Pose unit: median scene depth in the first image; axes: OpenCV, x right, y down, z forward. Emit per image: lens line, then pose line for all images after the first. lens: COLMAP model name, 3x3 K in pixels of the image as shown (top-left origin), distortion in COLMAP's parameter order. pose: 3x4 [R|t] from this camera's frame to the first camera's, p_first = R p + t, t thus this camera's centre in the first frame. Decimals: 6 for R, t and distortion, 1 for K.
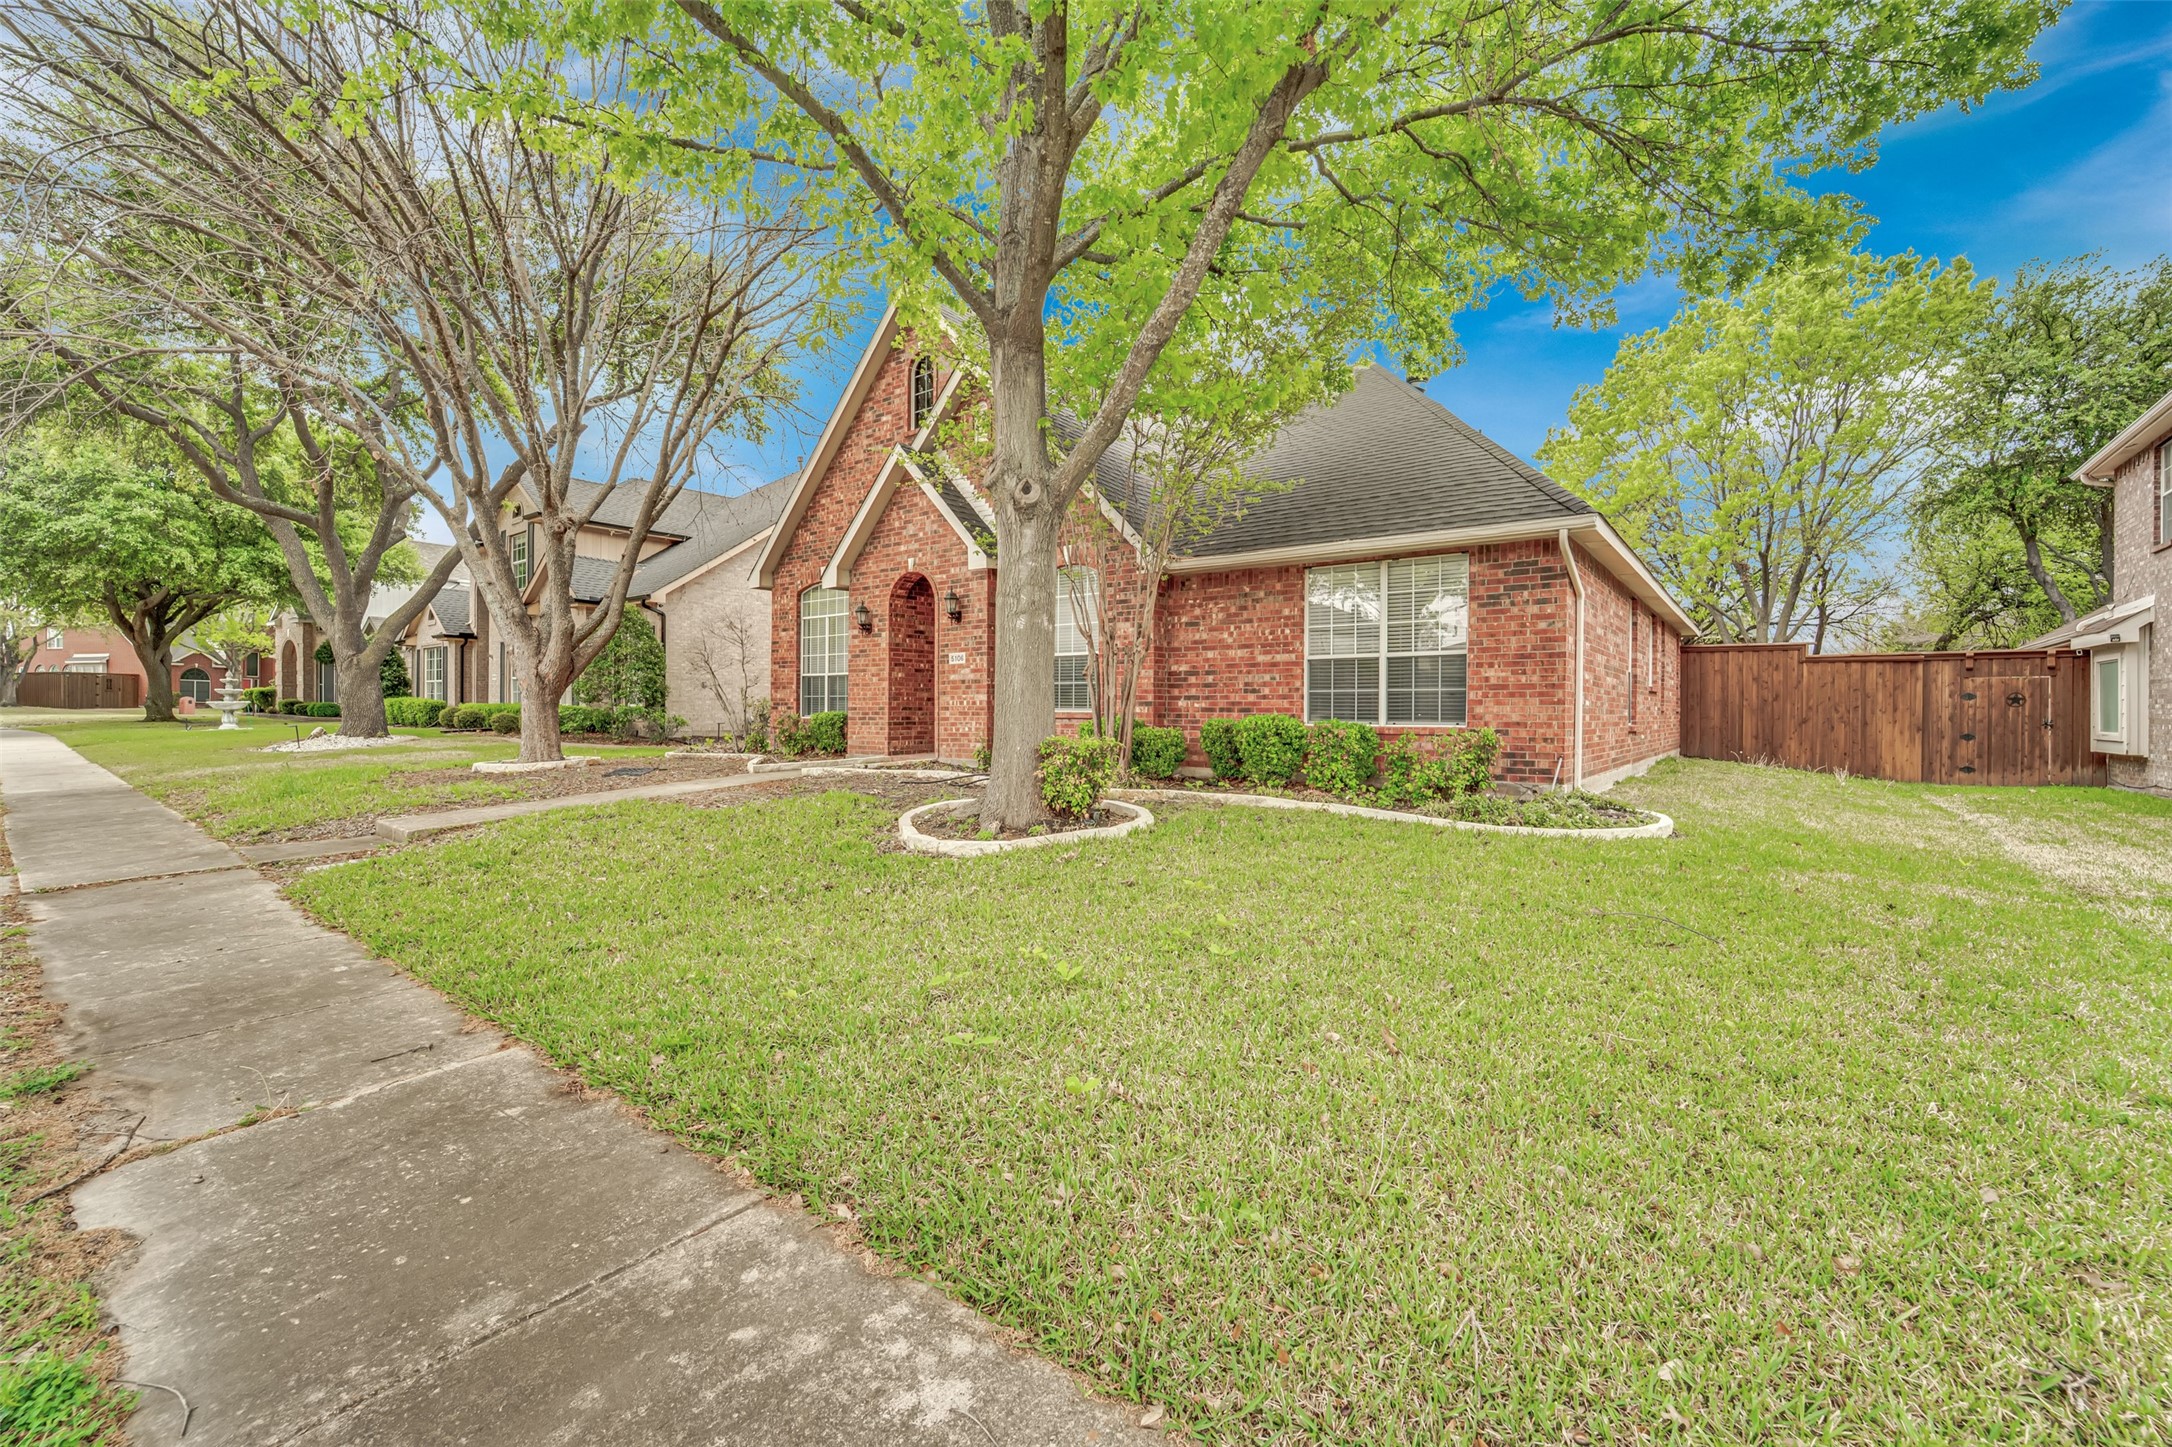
lens RADIAL K [[876.6, 0, 1083.0], [0, 876.6, 715.7], [0, 0, 1]] dist [-0.001910, -0.000117]
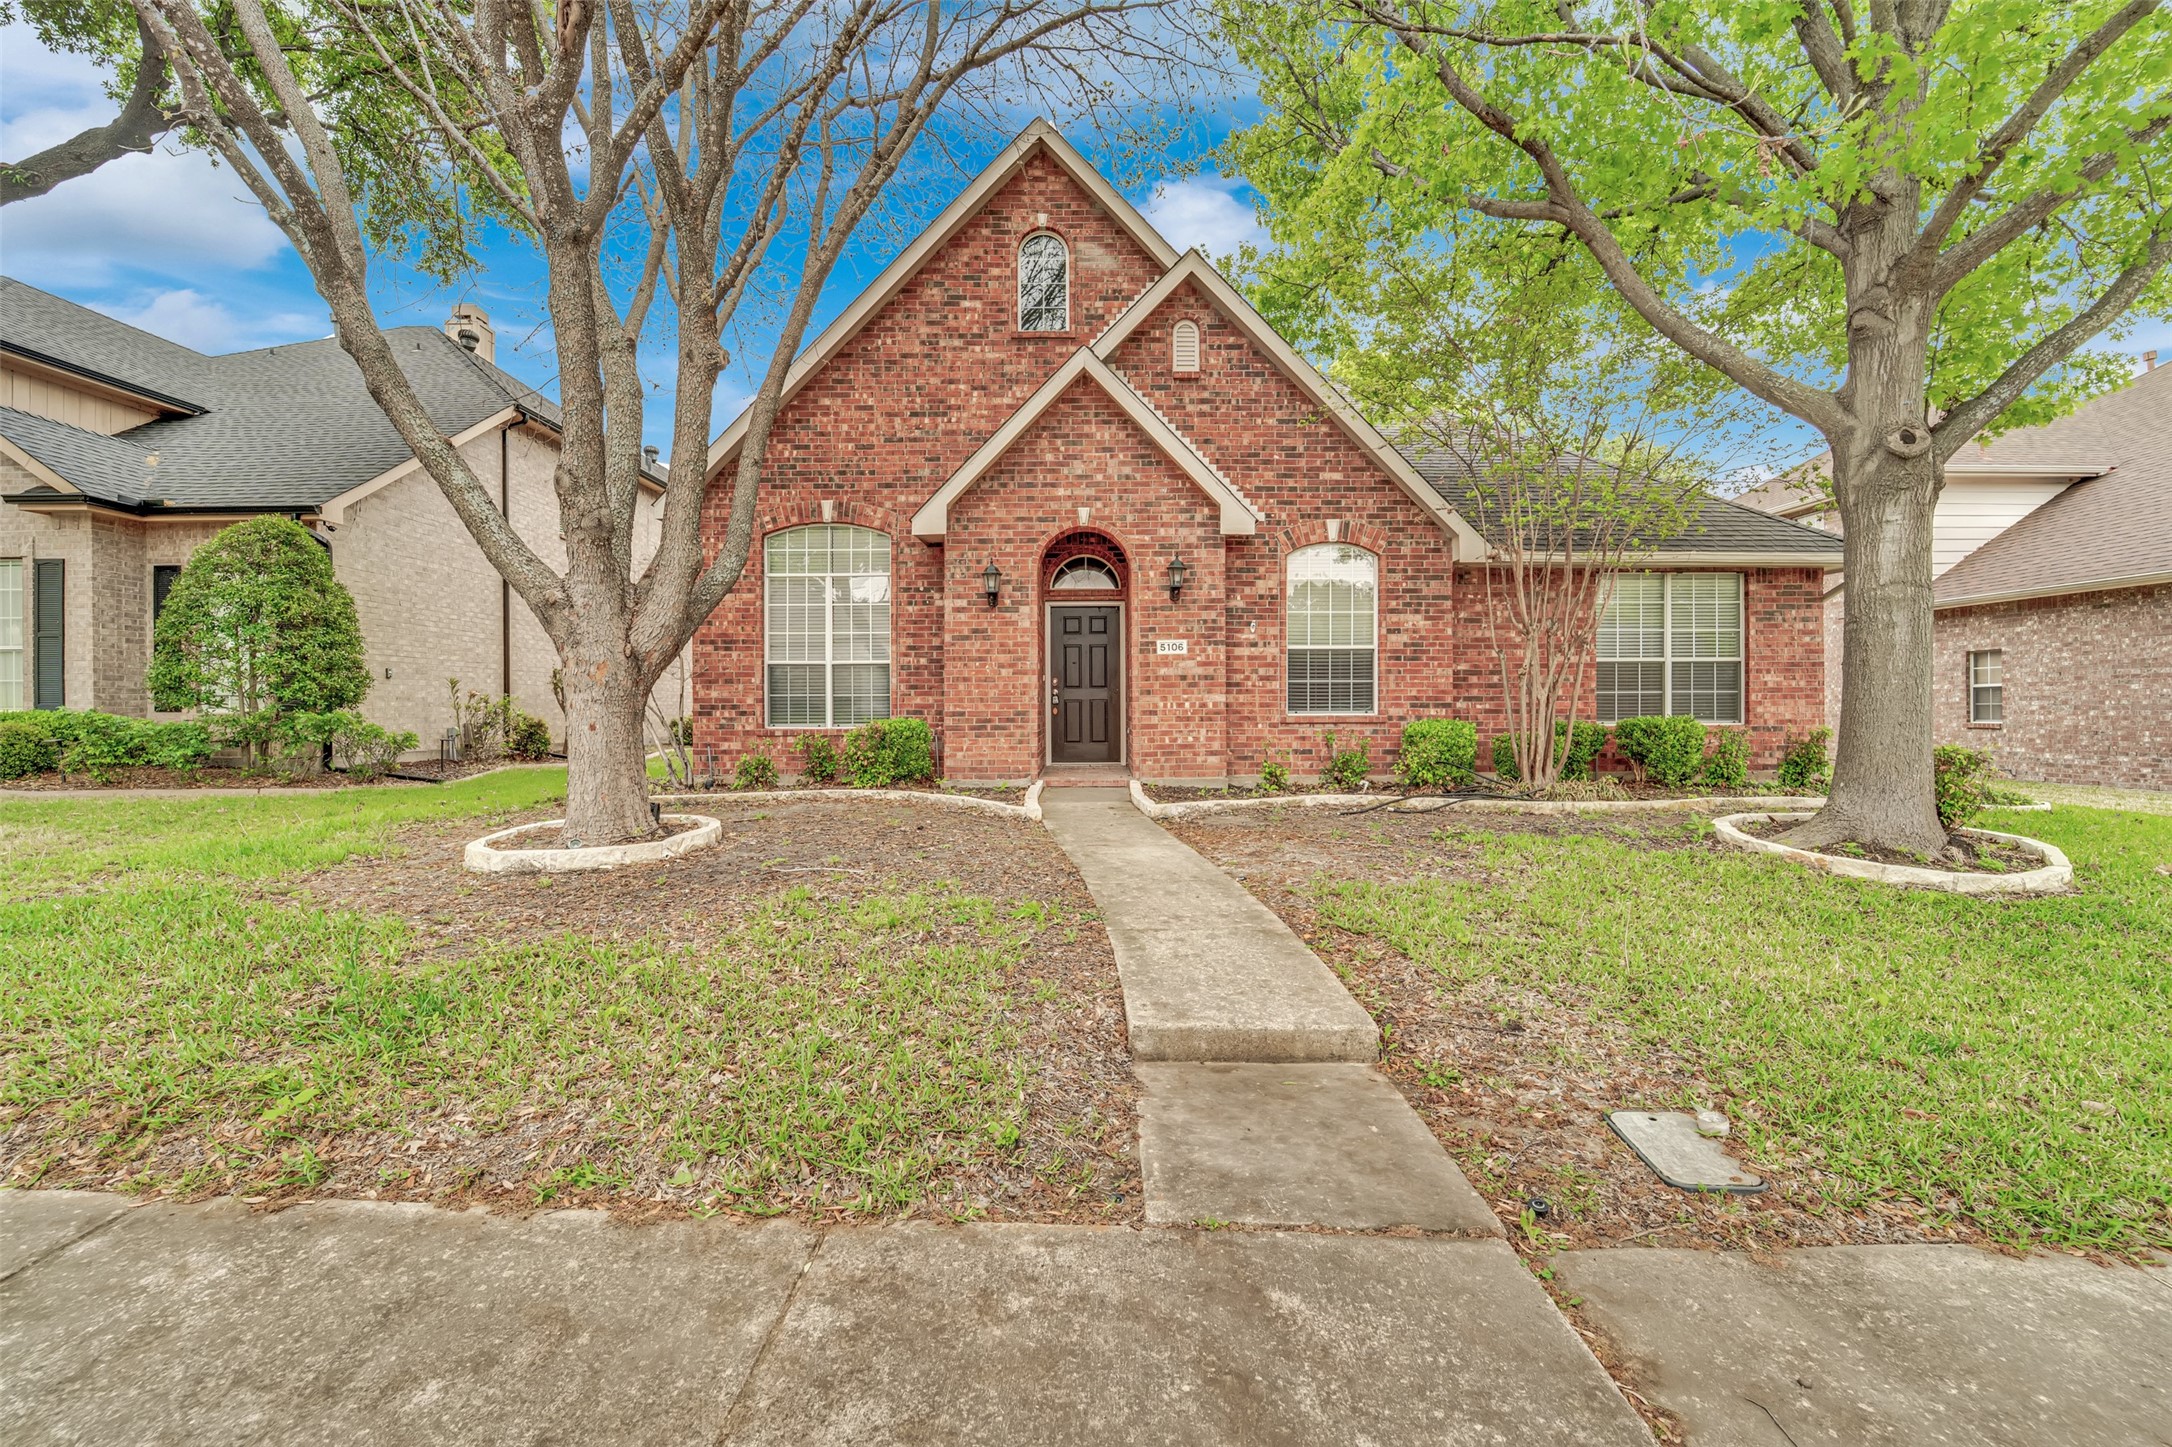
lens RADIAL K [[876.6, 0, 1087.5], [0, 876.6, 711.1], [0, 0, 1]] dist [-0.001910, -0.000117]
pose [[0.790418, -0.007114, 0.612527, -0.697556], [0.011570, 0.999928, -0.003317, -0.008035], [-0.612459, 0.009709, 0.790443, 0.456553]]
